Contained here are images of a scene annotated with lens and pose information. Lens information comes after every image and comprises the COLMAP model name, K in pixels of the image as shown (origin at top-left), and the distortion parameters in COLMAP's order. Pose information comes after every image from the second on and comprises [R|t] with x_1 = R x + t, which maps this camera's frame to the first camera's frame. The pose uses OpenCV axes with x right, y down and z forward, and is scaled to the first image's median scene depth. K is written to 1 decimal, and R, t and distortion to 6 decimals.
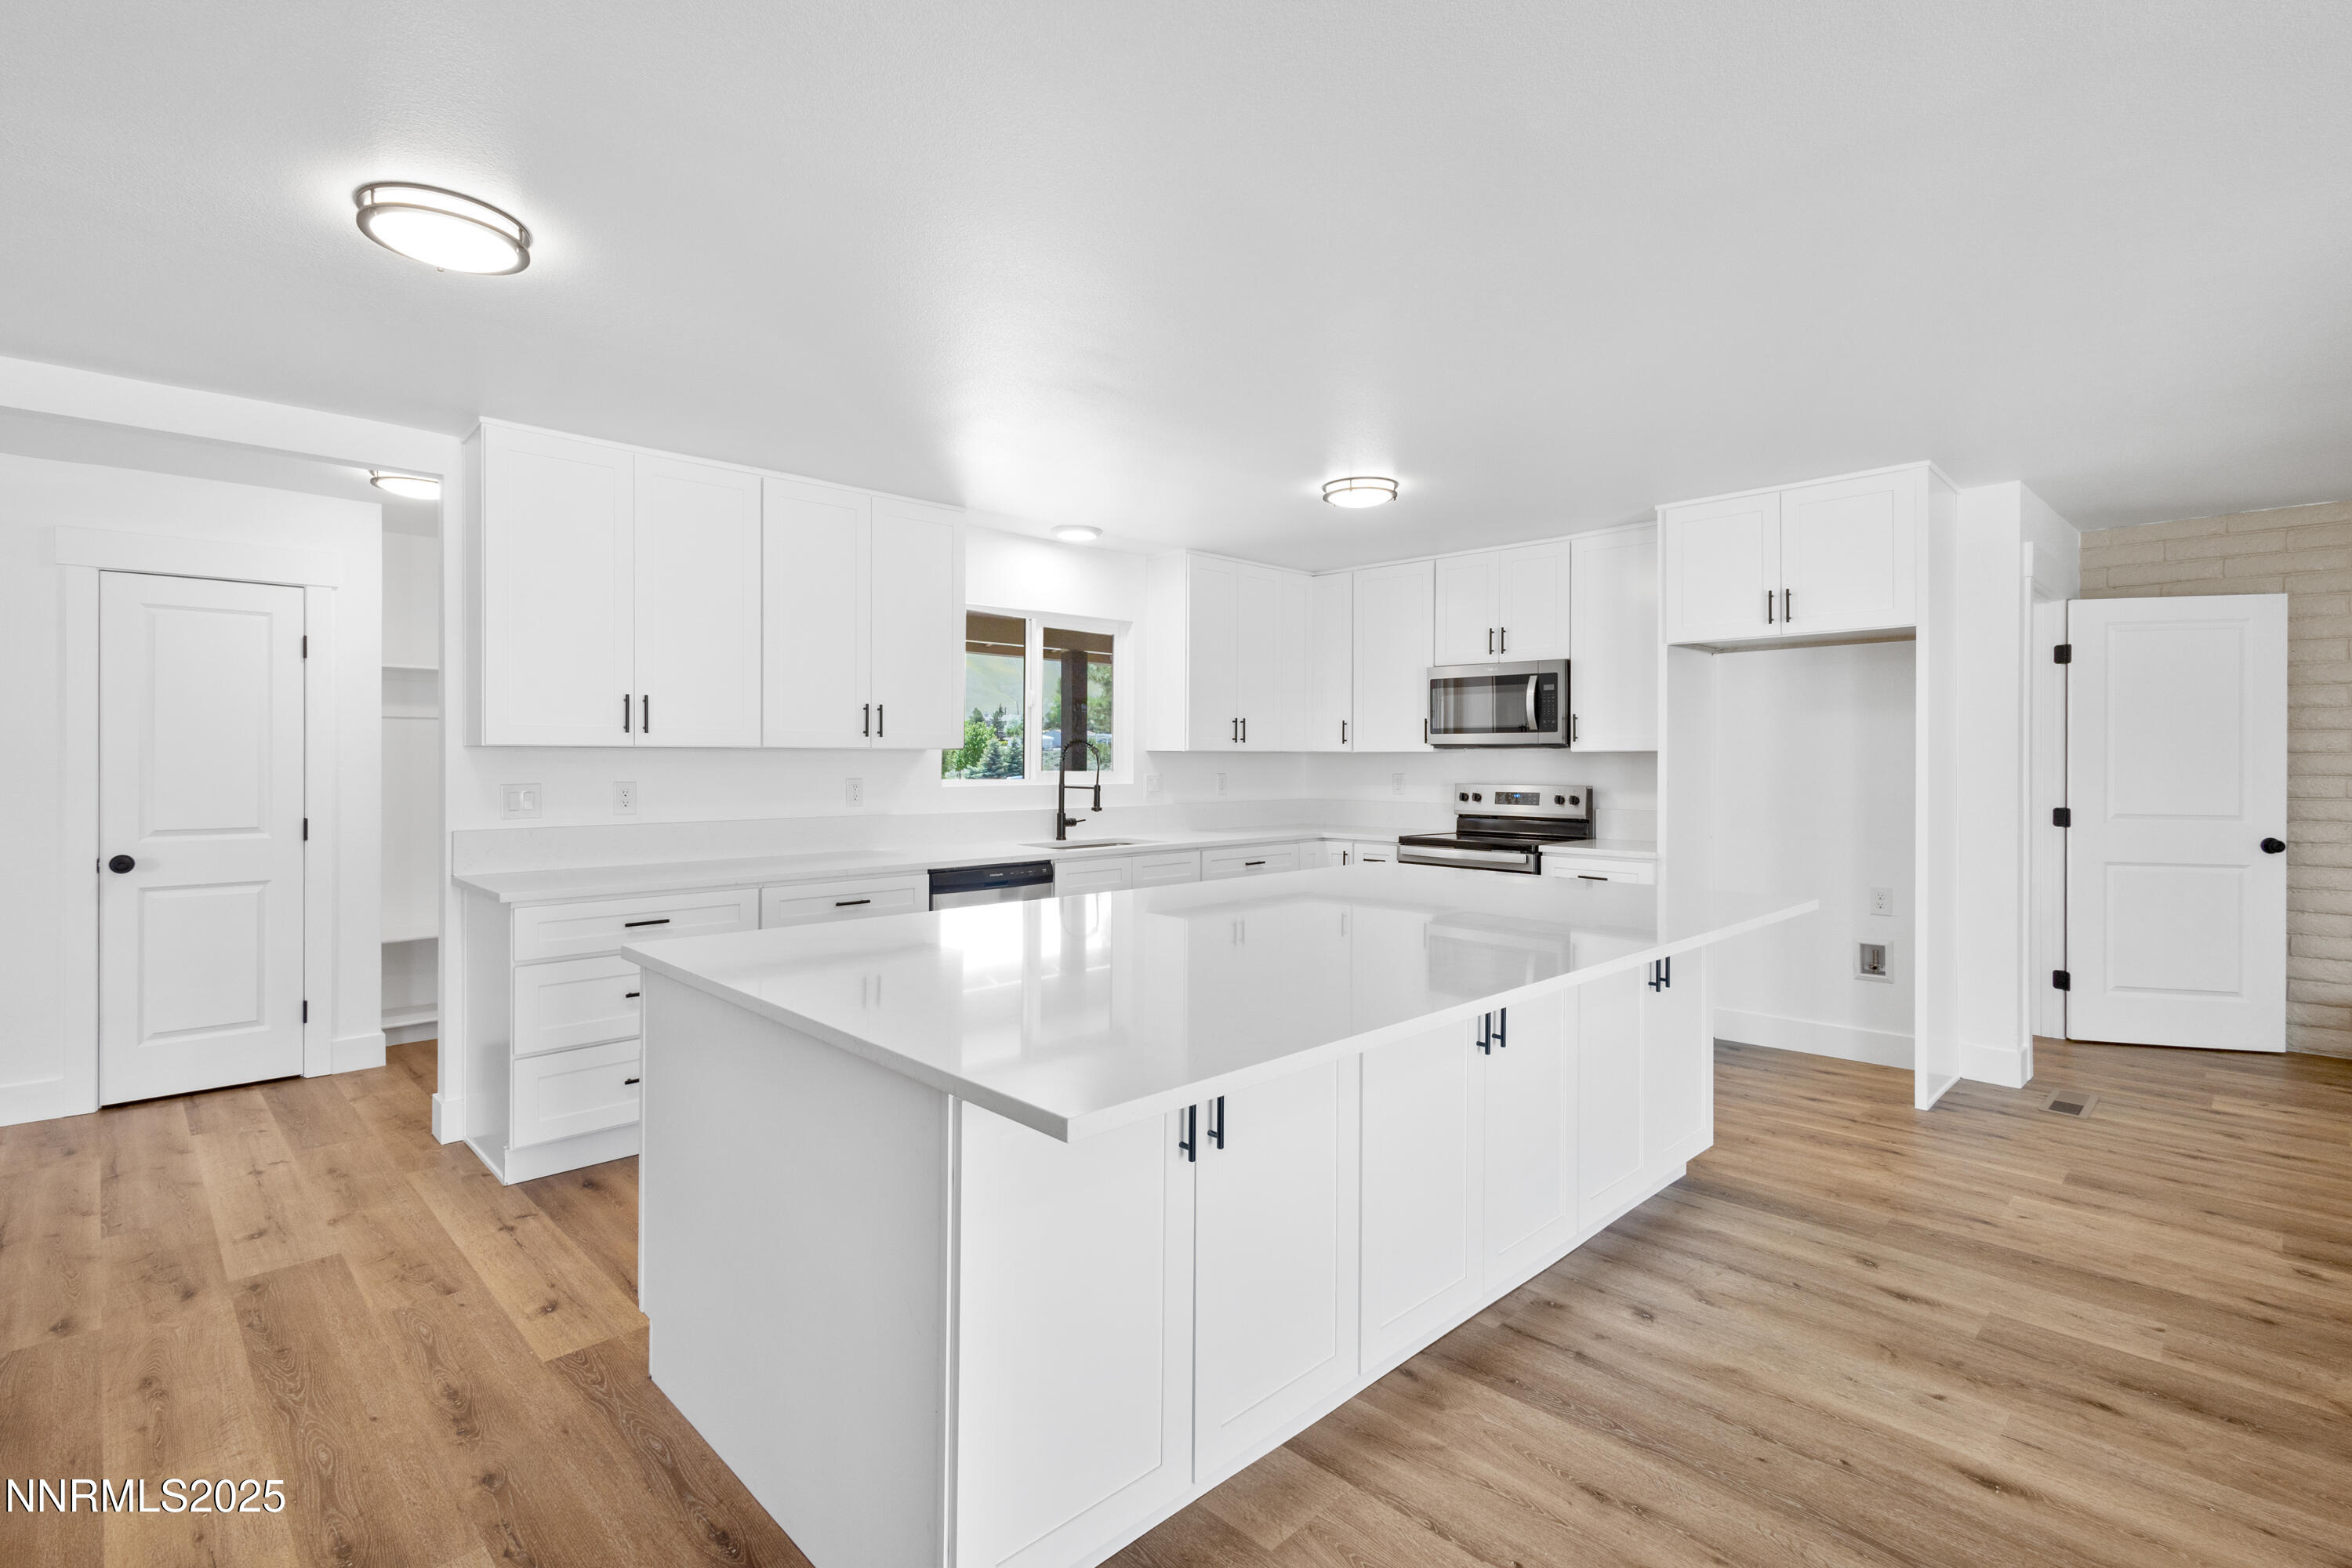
lens RADIAL K [[1077.9, 0, 1156.6], [0, 1077.9, 777.0], [0, 0, 1]] dist [0.009355, -0.002561]
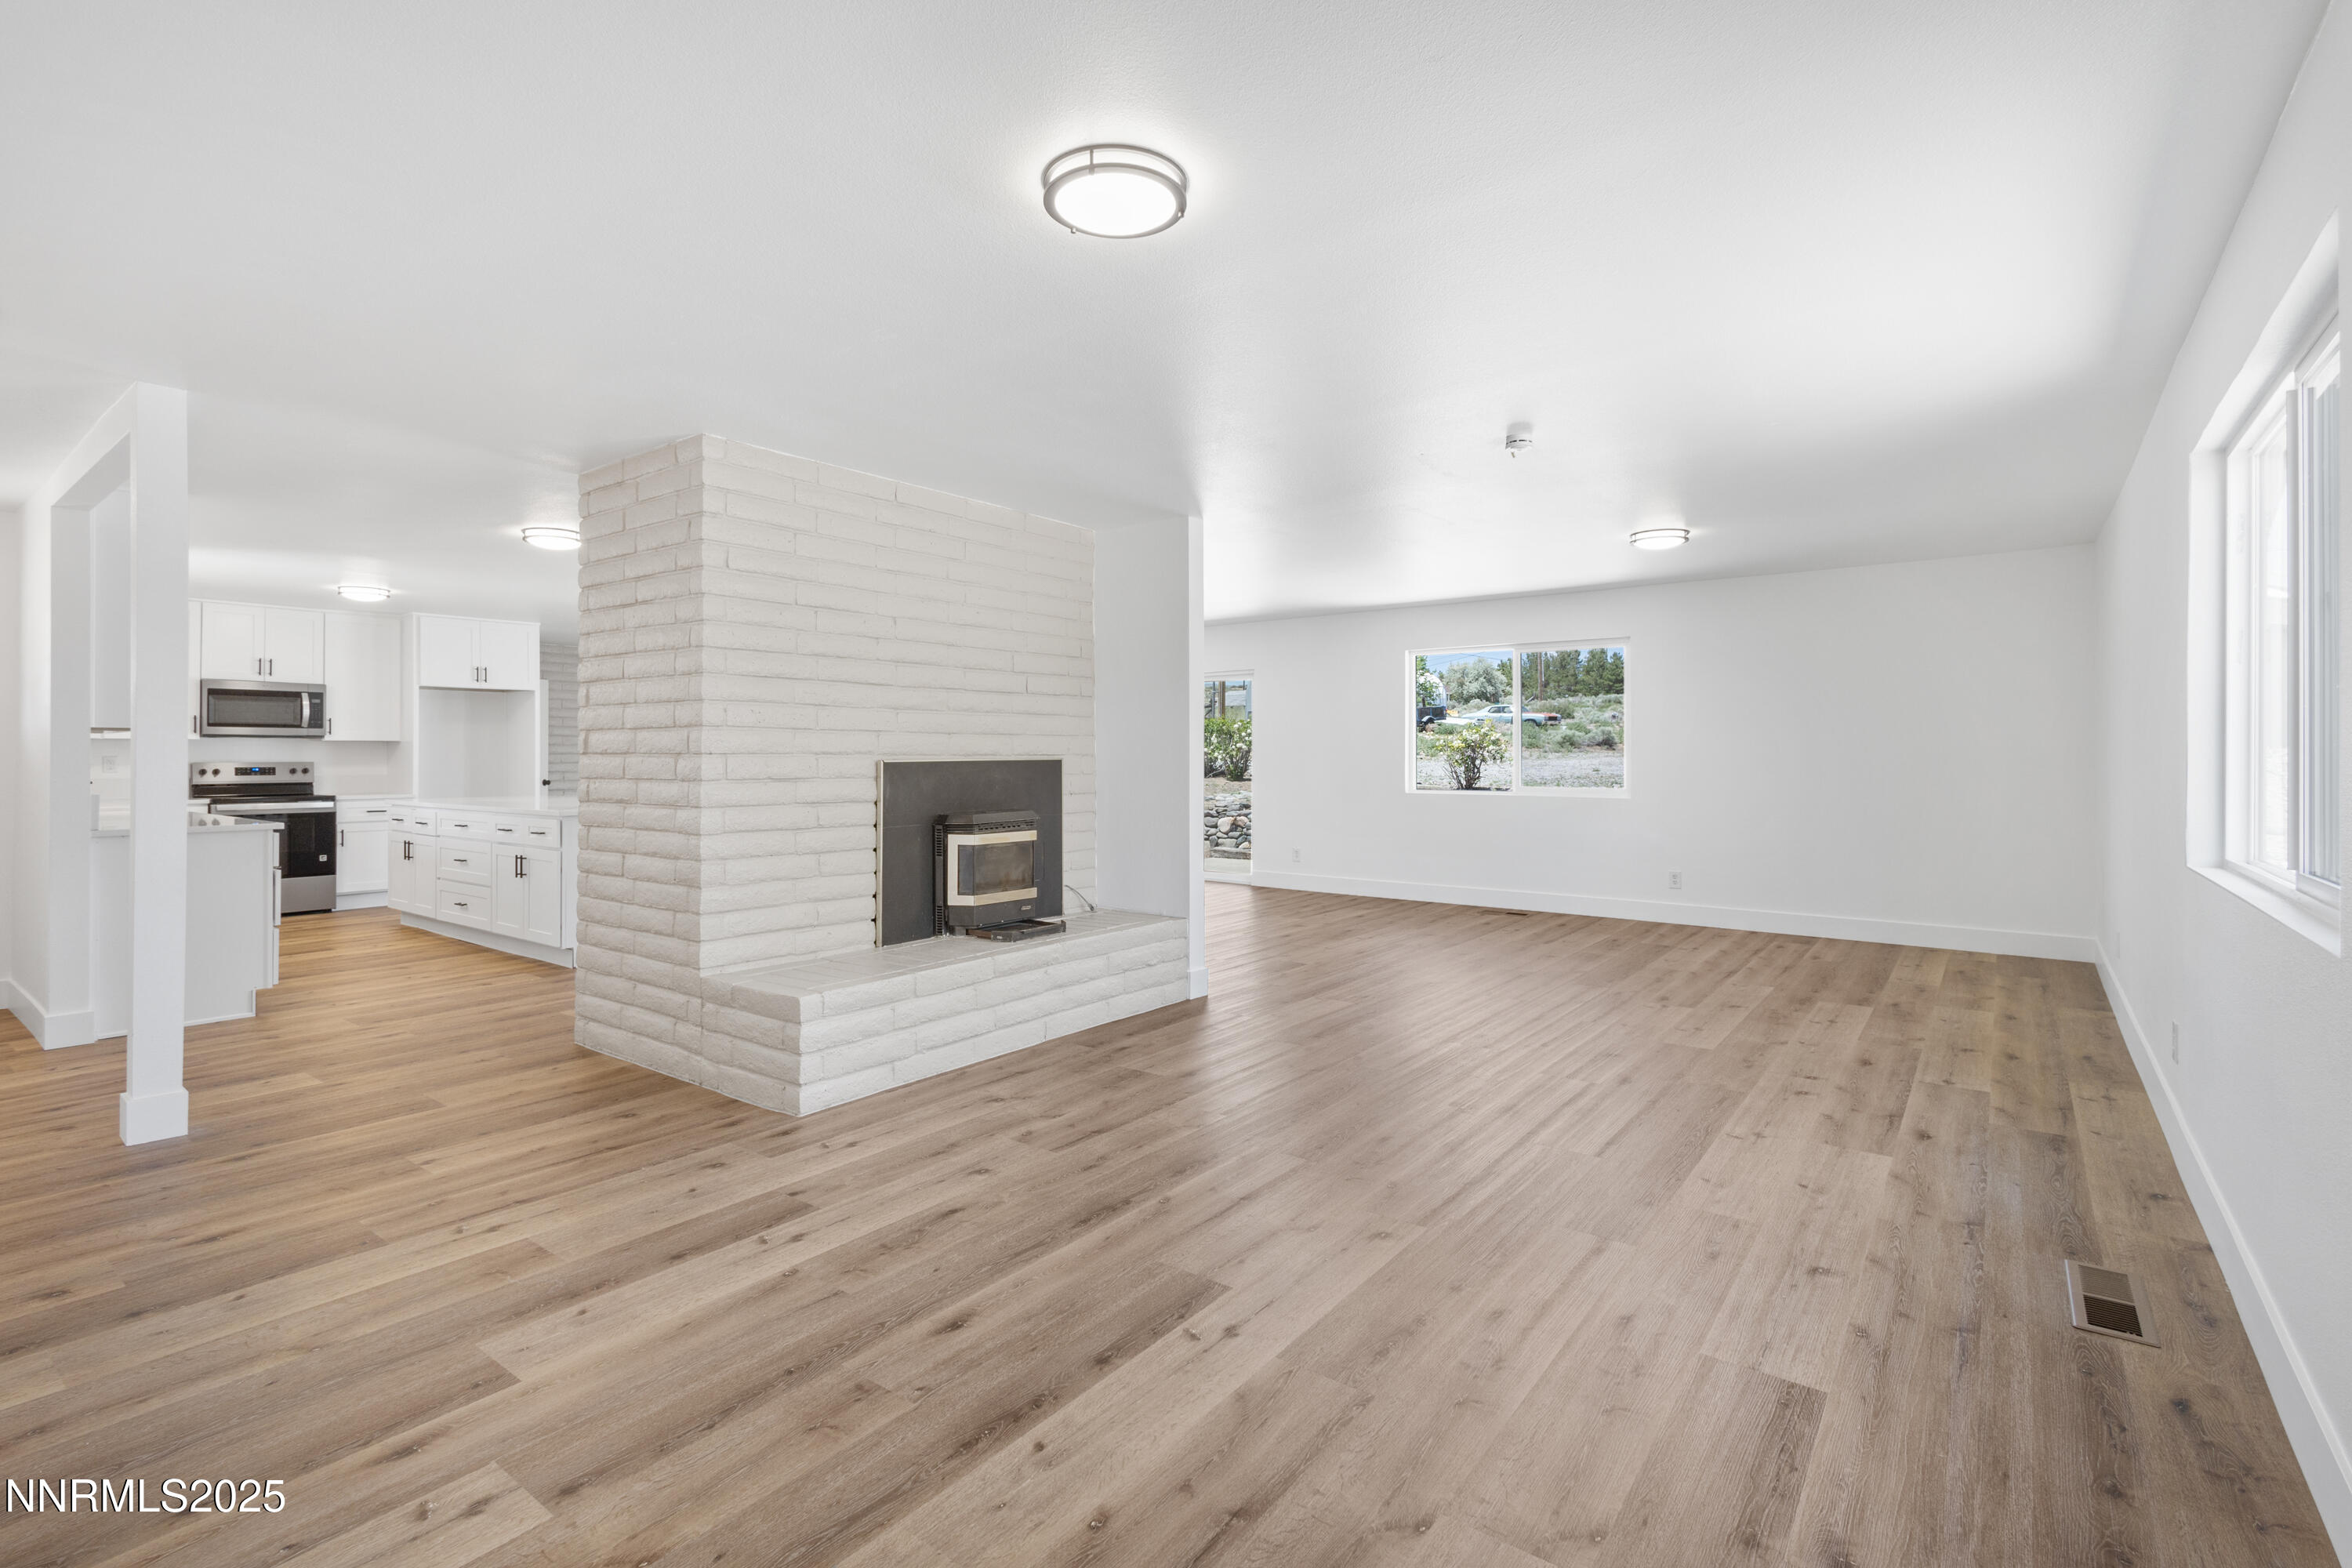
lens RADIAL K [[1077.9, 0, 1163.7], [0, 1077.9, 738.0], [0, 0, 1]] dist [0.009355, -0.002561]
pose [[-0.143264, 0.015915, 0.989557, -1.412676], [0.023187, 0.999650, -0.012720, 0.023049], [-0.989413, 0.021122, -0.143583, -0.023071]]
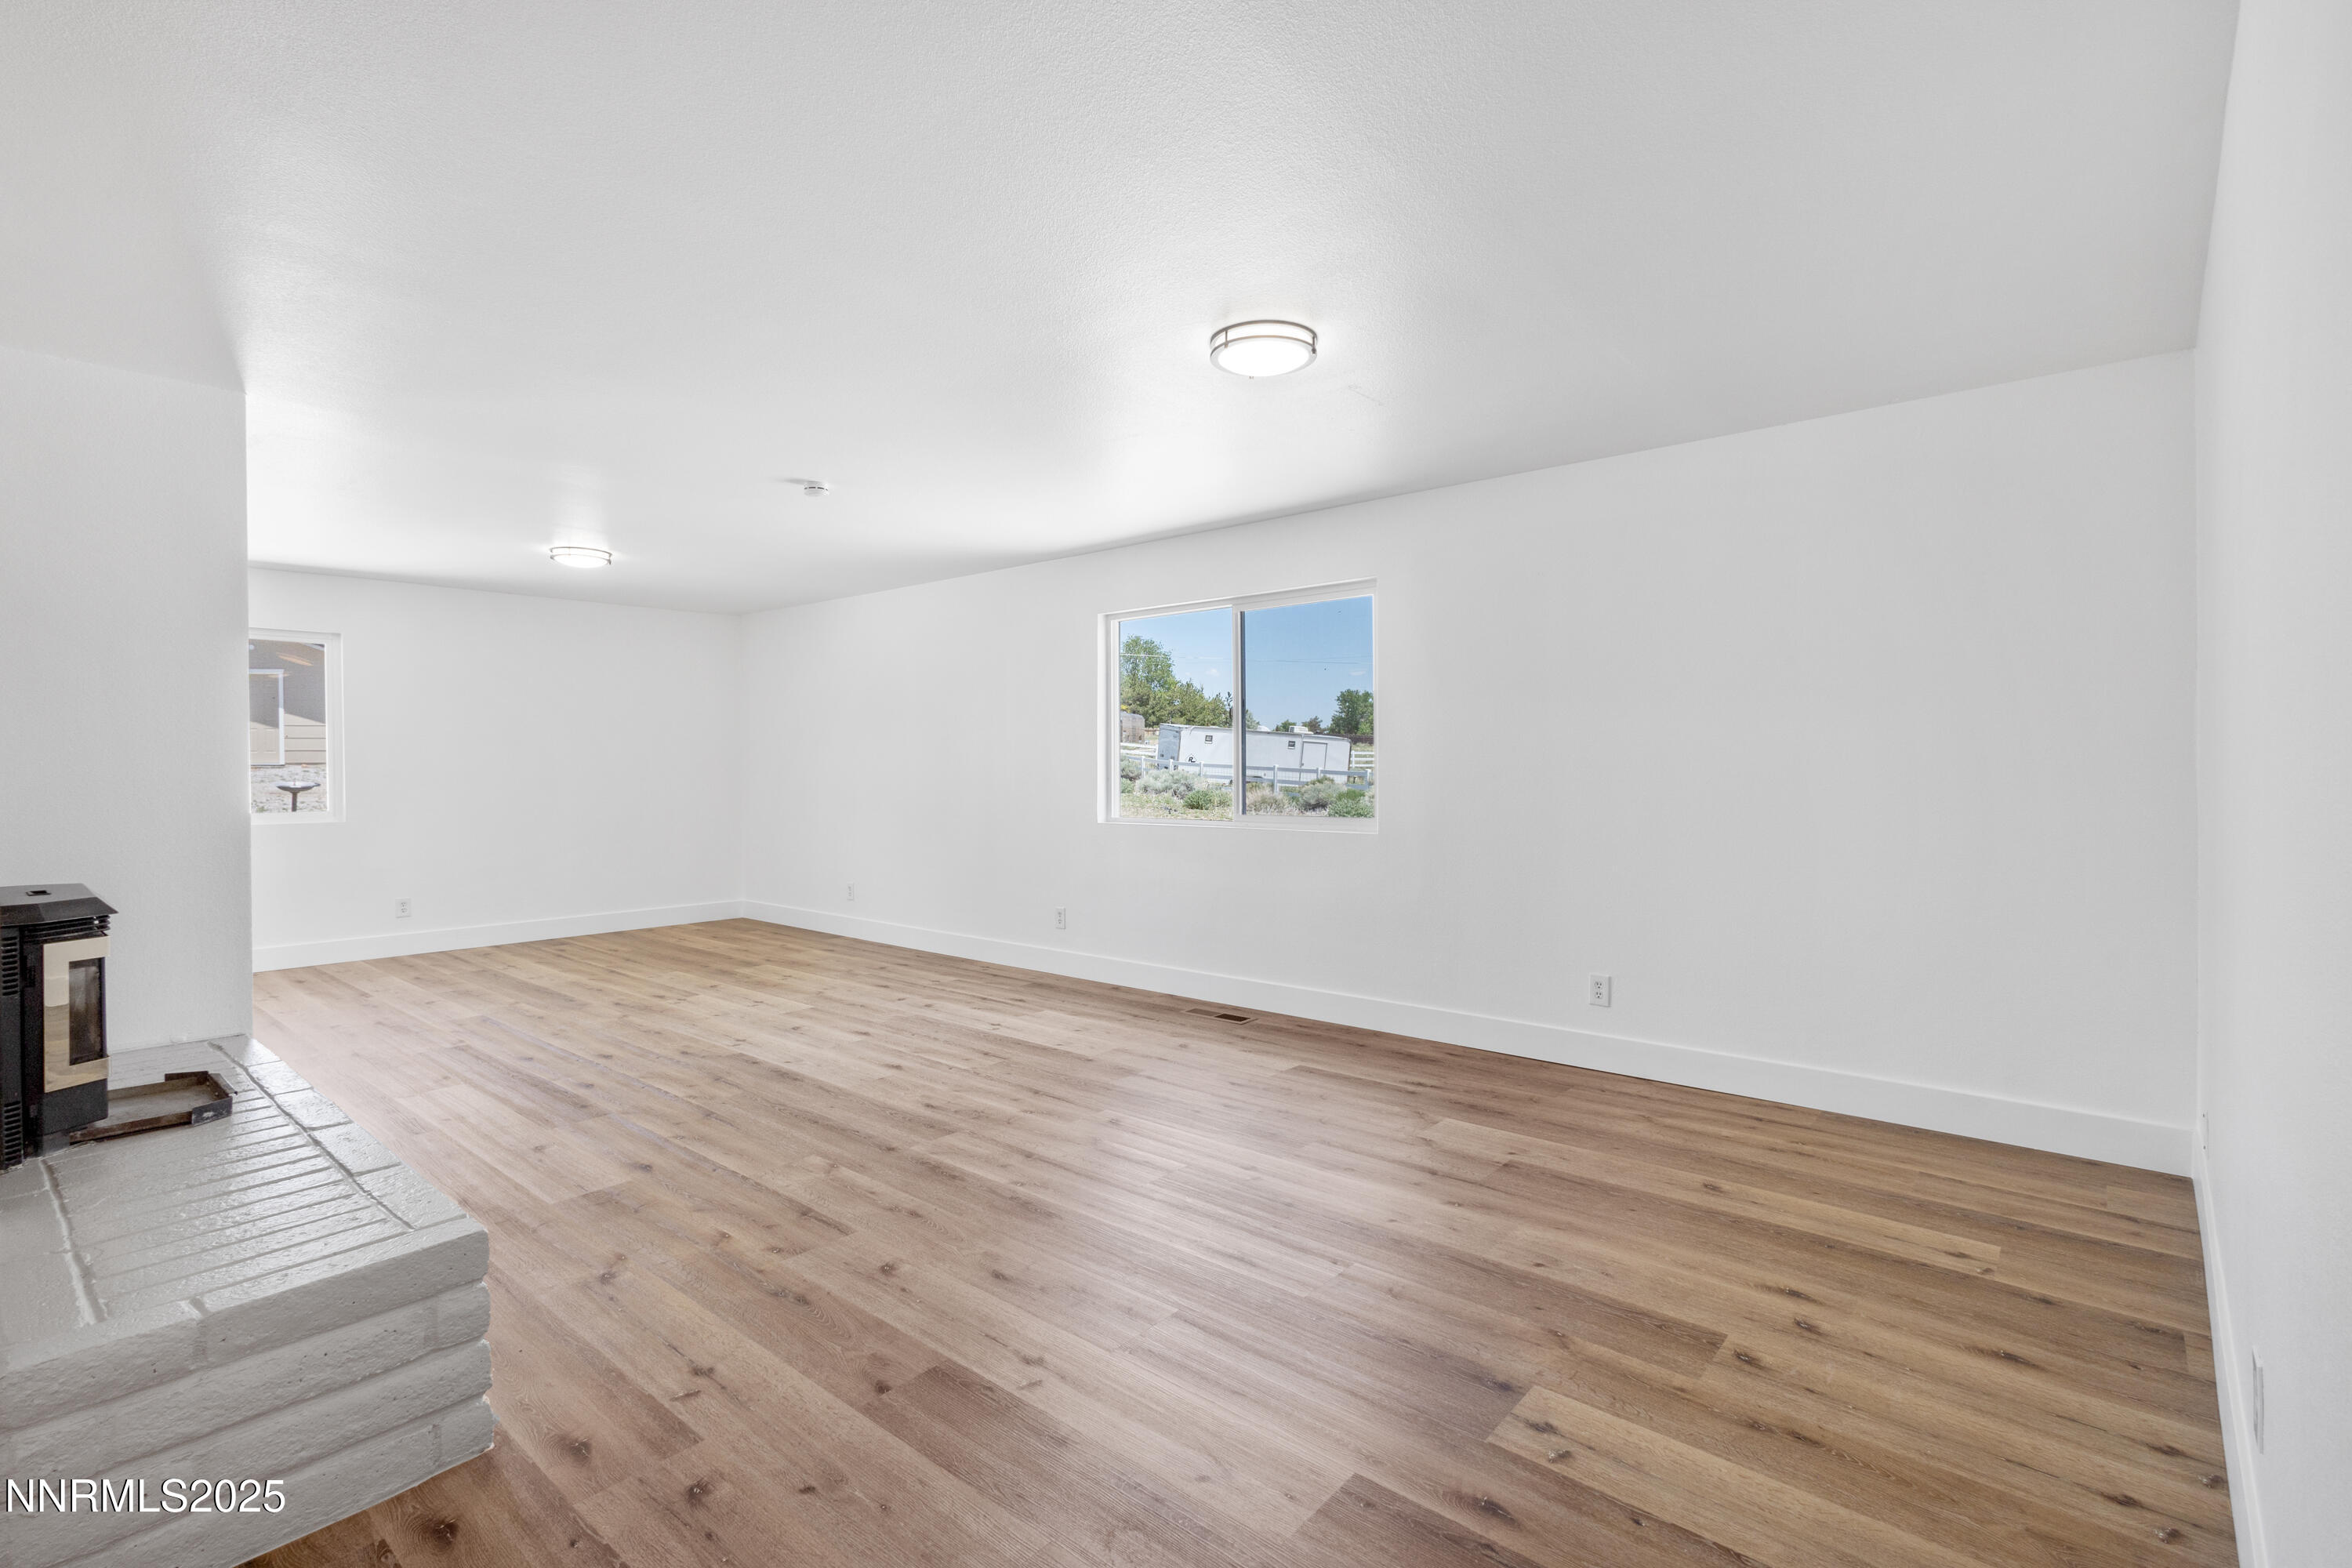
lens RADIAL K [[1077.9, 0, 1180.4], [0, 1077.9, 777.3], [0, 0, 1]] dist [0.009355, -0.002561]
pose [[-0.995898, 0.007510, -0.090168, -0.905062], [0.004545, 0.999444, 0.033034, 0.011319], [0.090366, 0.032489, -0.995379, 0.484718]]
